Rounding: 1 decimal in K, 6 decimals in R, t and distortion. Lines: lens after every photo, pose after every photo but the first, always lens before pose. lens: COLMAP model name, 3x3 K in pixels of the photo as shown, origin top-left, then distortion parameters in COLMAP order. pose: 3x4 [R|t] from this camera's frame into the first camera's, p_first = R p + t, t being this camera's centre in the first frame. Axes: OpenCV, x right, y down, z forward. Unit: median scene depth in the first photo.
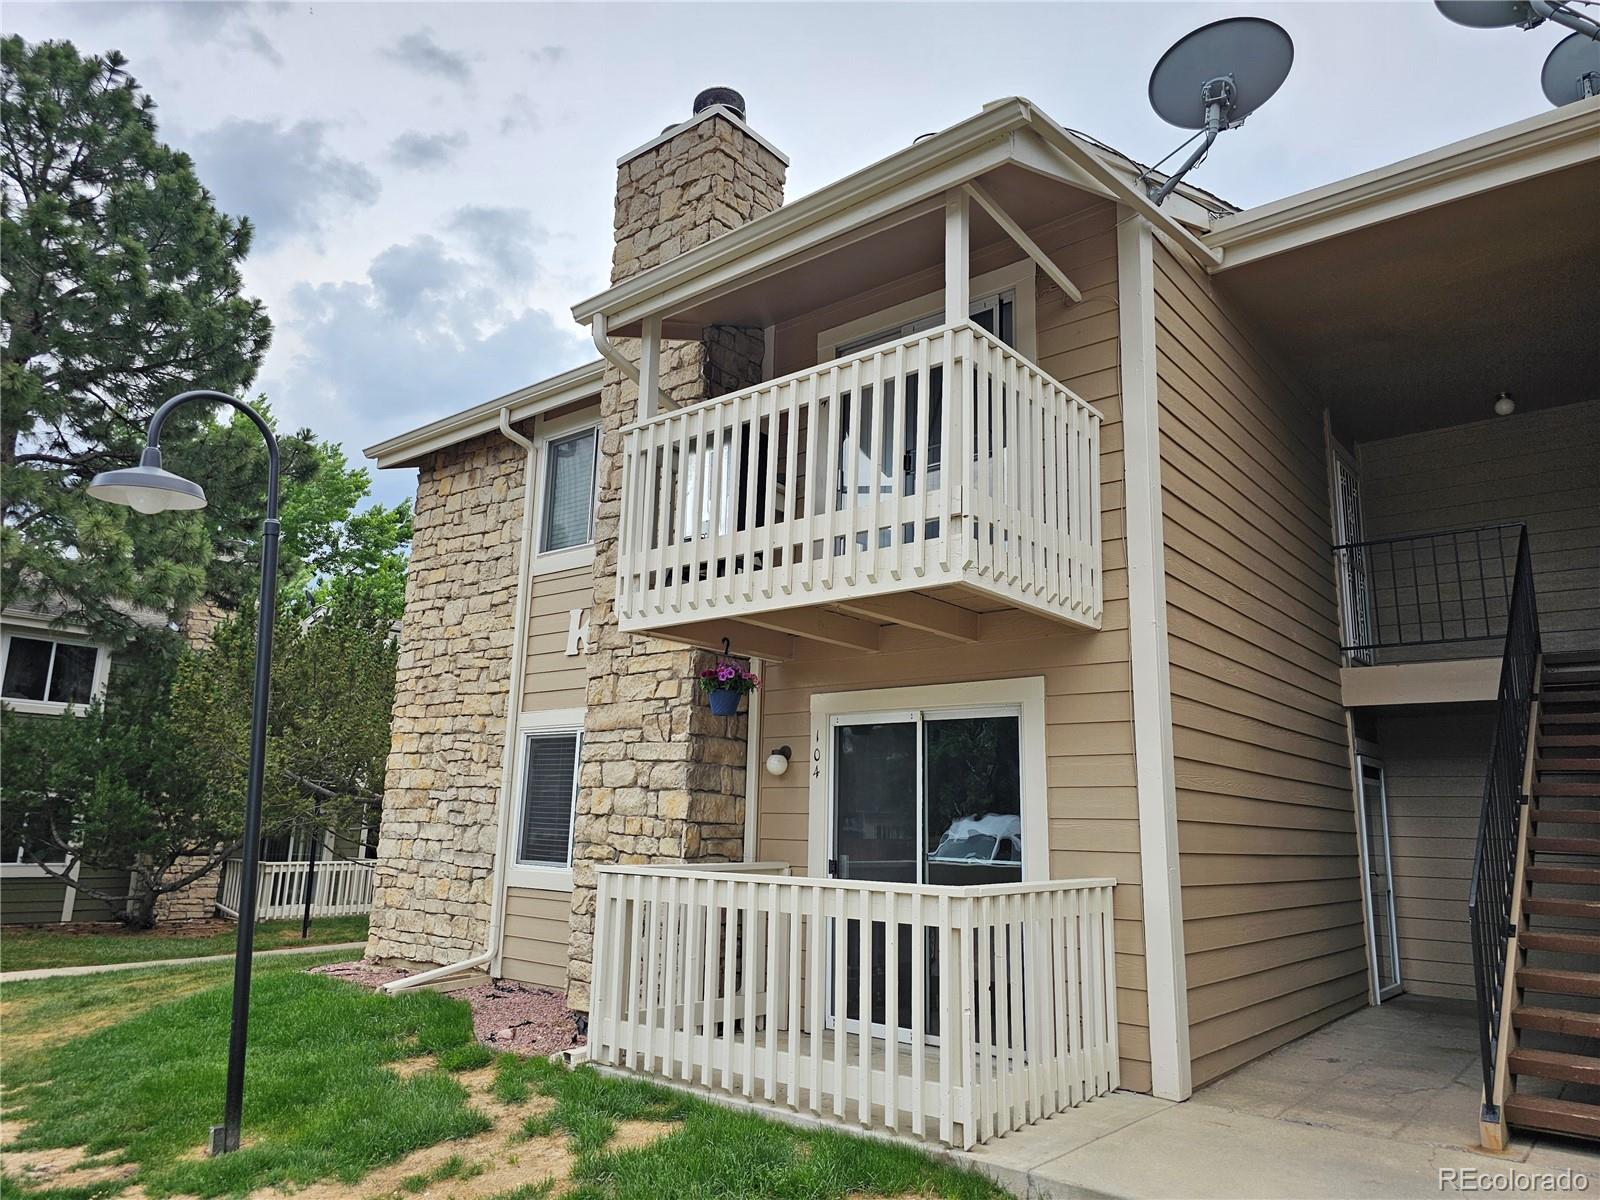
lens RADIAL K [[1057.9, 0, 798.5], [0, 1057.9, 603.5], [0, 0, 1]] dist [0.060397, -0.003772]
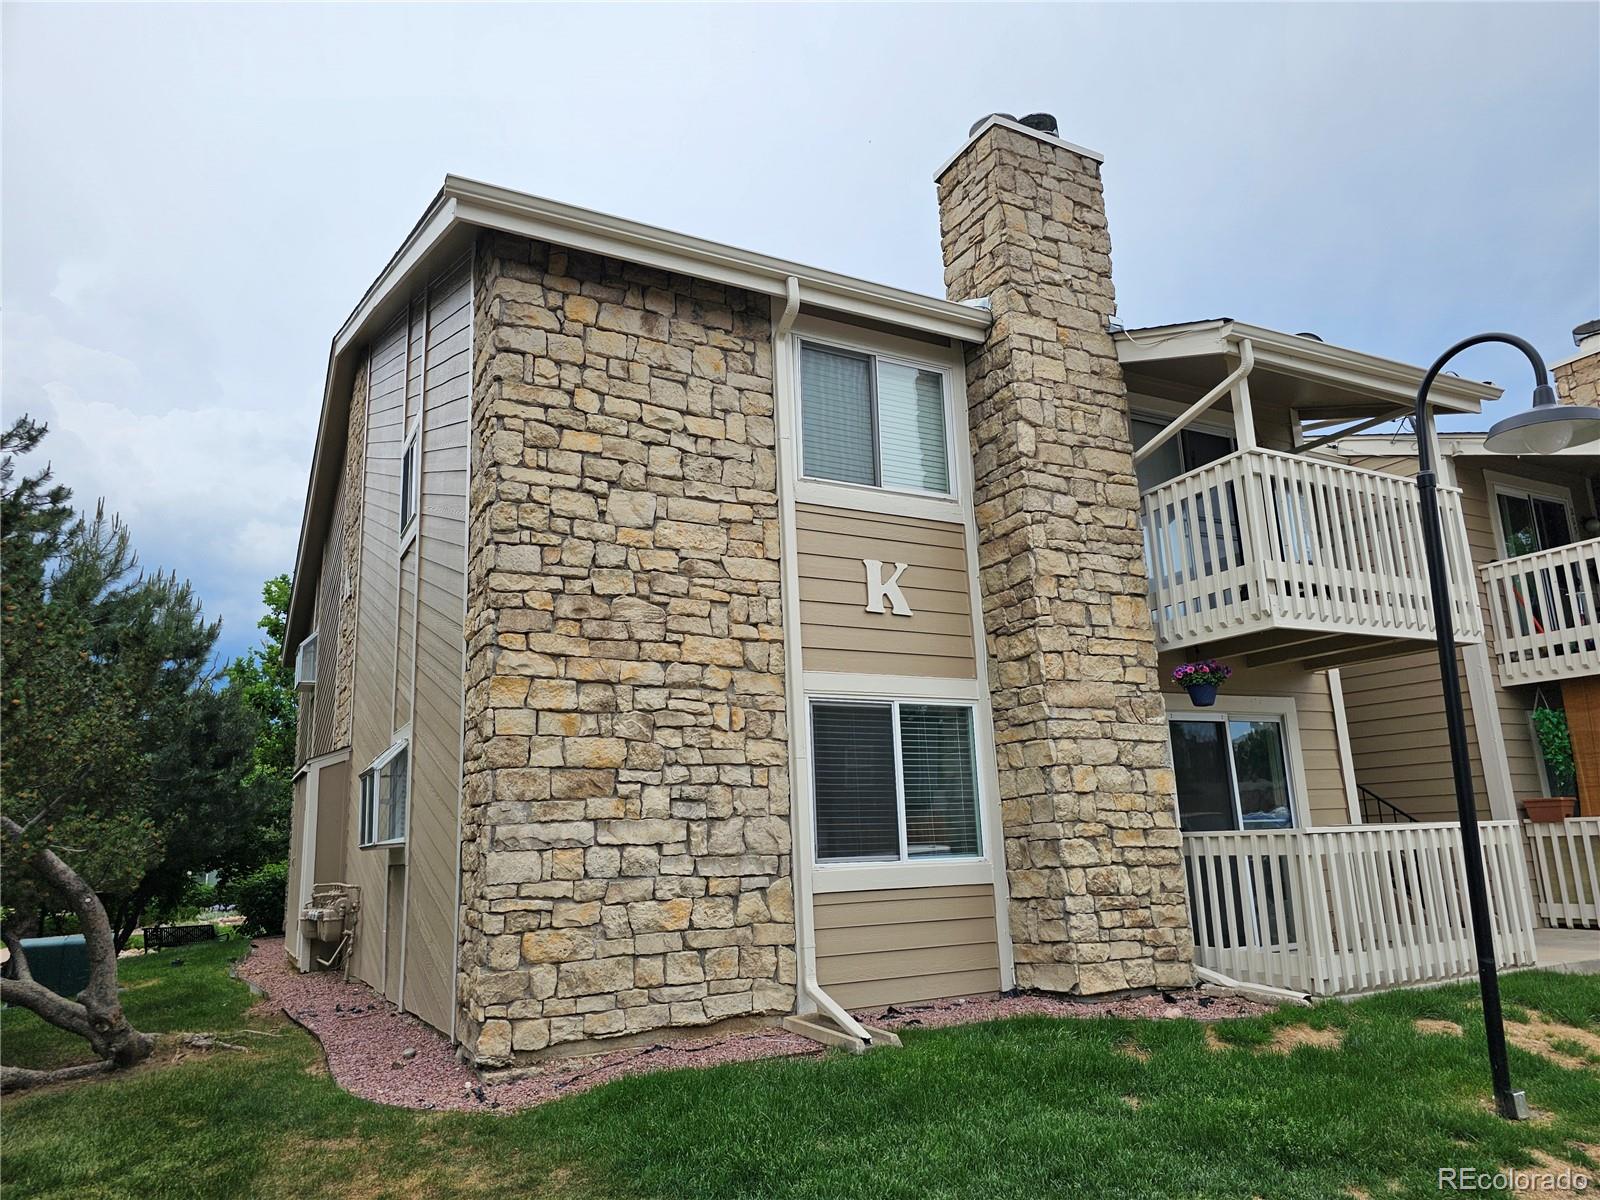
lens RADIAL K [[1057.9, 0, 800.6], [0, 1057.9, 601.8], [0, 0, 1]] dist [0.060397, -0.003772]
pose [[0.382708, 0.168029, 0.908461, -0.921260], [-0.141773, 0.982356, -0.121972, 0.139081], [-0.912927, -0.082116, 0.399777, 0.654731]]
